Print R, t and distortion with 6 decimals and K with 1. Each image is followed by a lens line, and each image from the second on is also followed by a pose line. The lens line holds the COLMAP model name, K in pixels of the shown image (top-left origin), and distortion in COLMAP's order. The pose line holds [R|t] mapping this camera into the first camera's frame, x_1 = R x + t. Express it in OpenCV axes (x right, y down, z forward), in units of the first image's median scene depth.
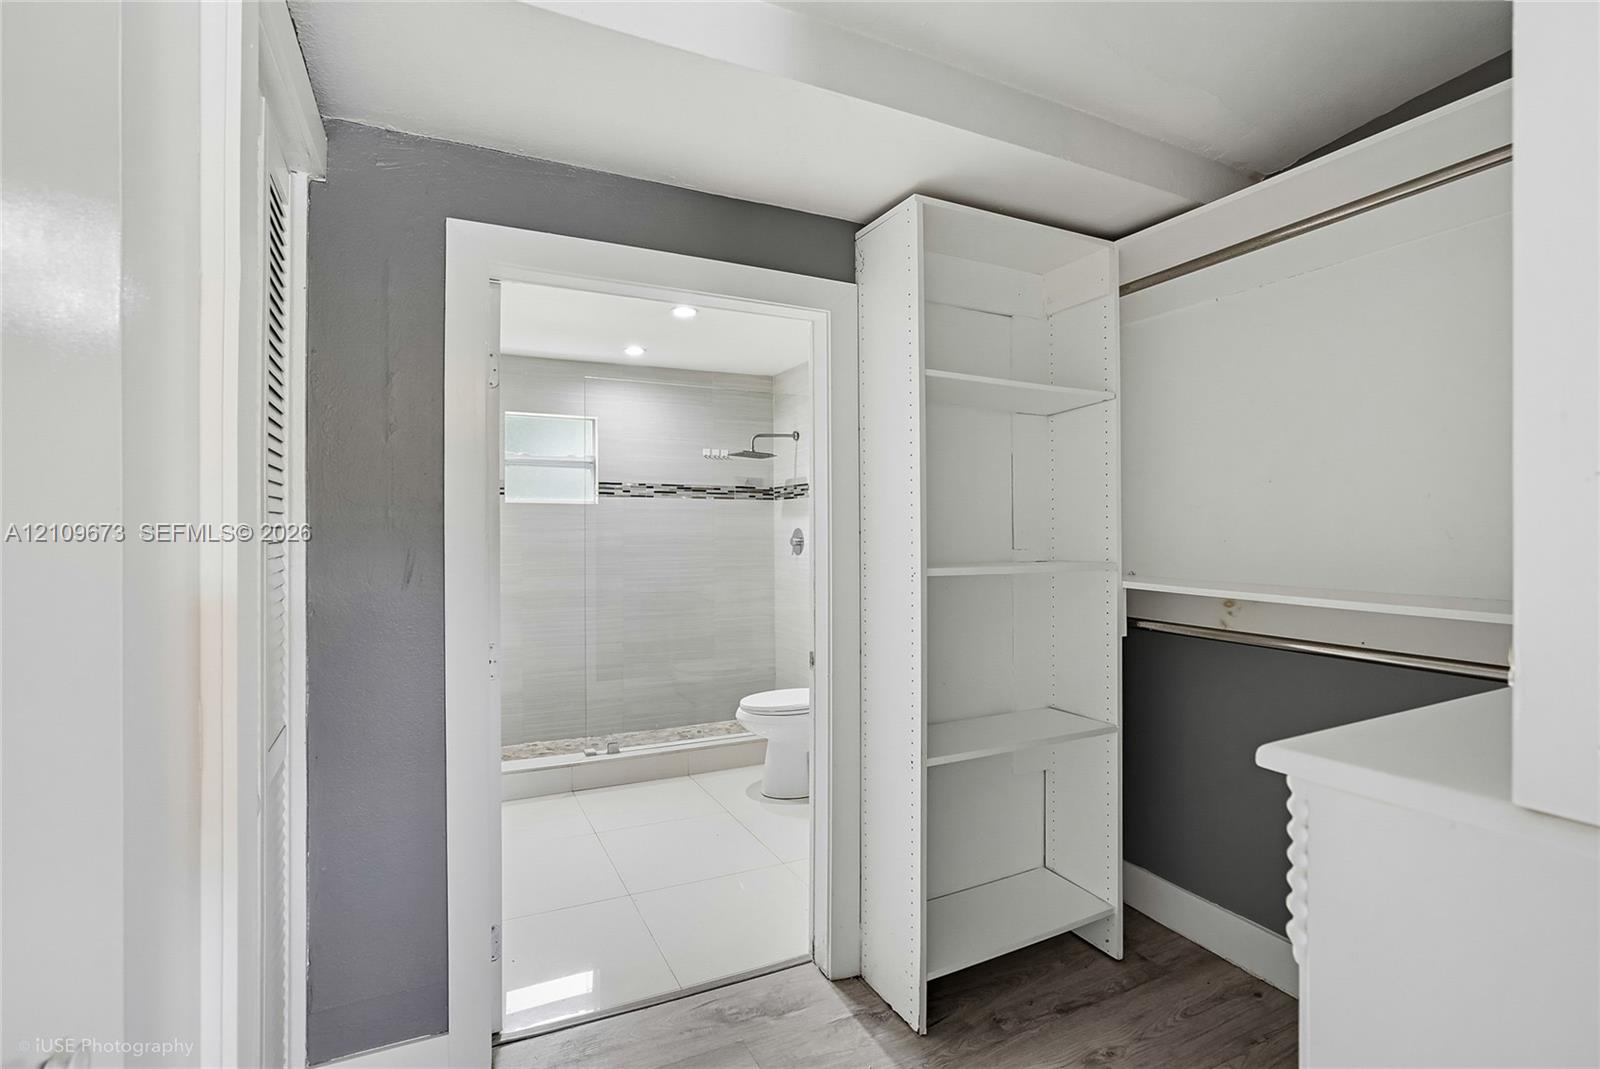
lens RADIAL K [[736.8, 0, 801.5], [0, 736.8, 533.4], [0, 0, 1]] dist [0.002541, 0.000411]
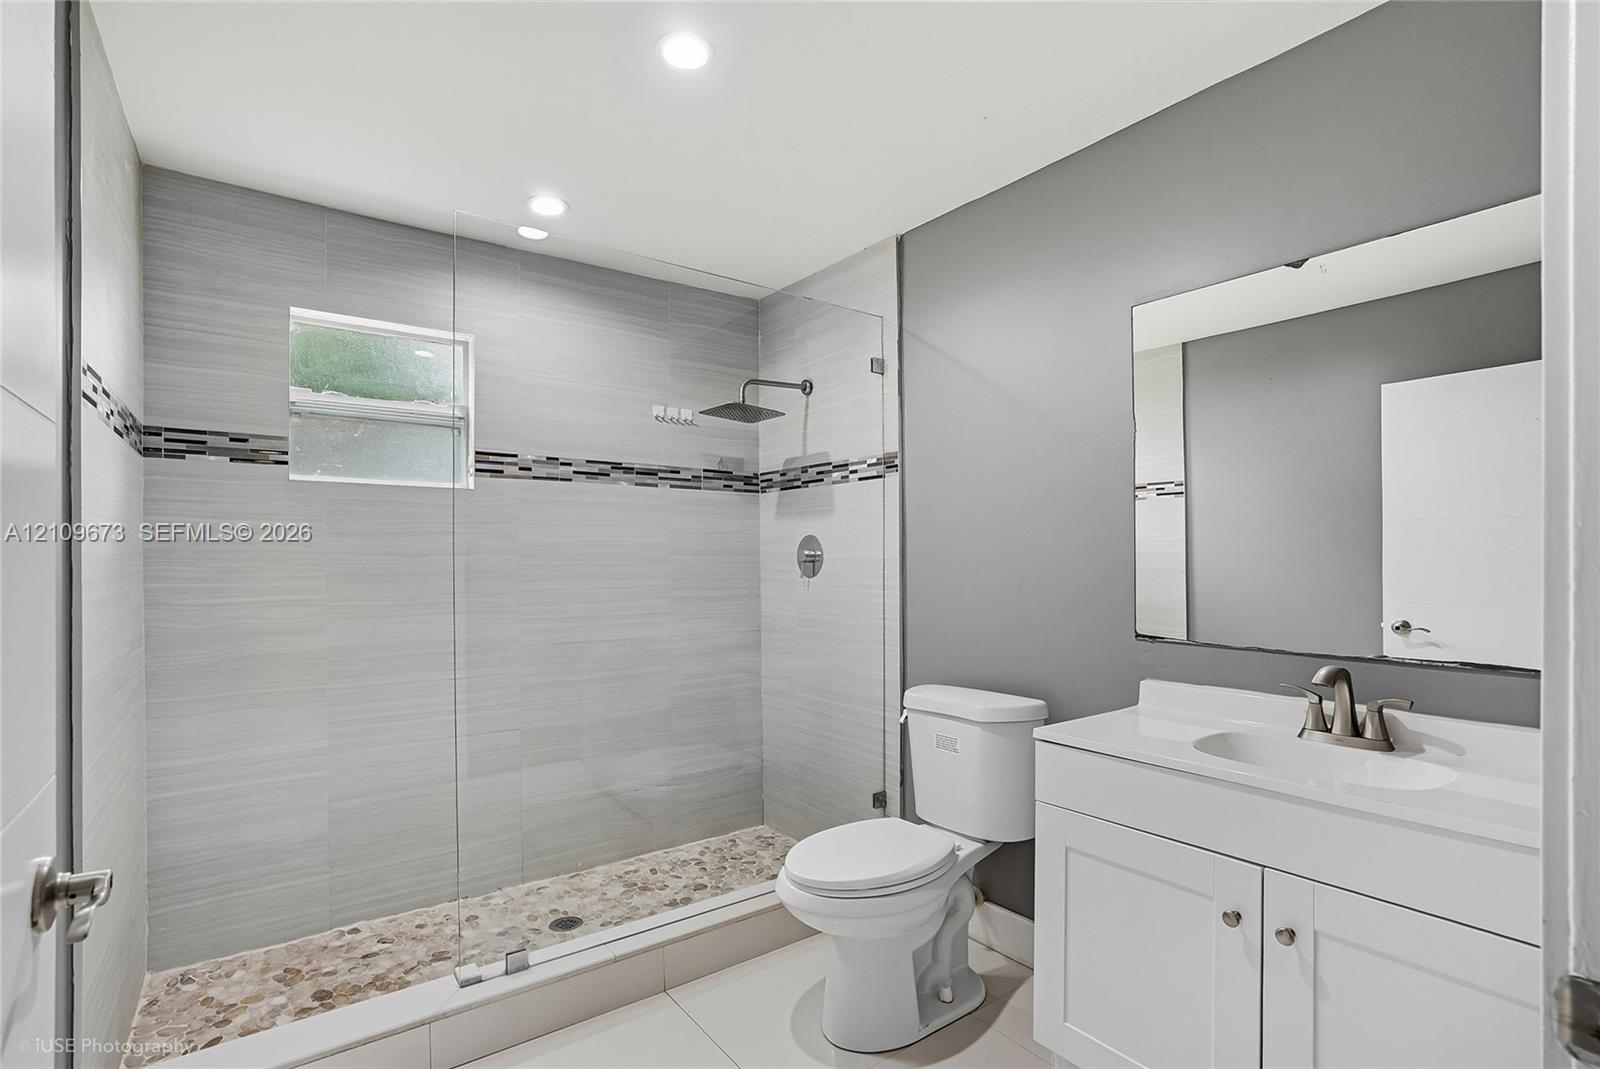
lens RADIAL K [[736.8, 0, 793.9], [0, 736.8, 568.3], [0, 0, 1]] dist [0.002541, 0.000411]
pose [[0.986888, -0.002580, 0.161385, -0.118918], [0.000921, 0.999946, 0.010354, 0.014938], [-0.161403, -0.010070, 0.986837, 0.379044]]
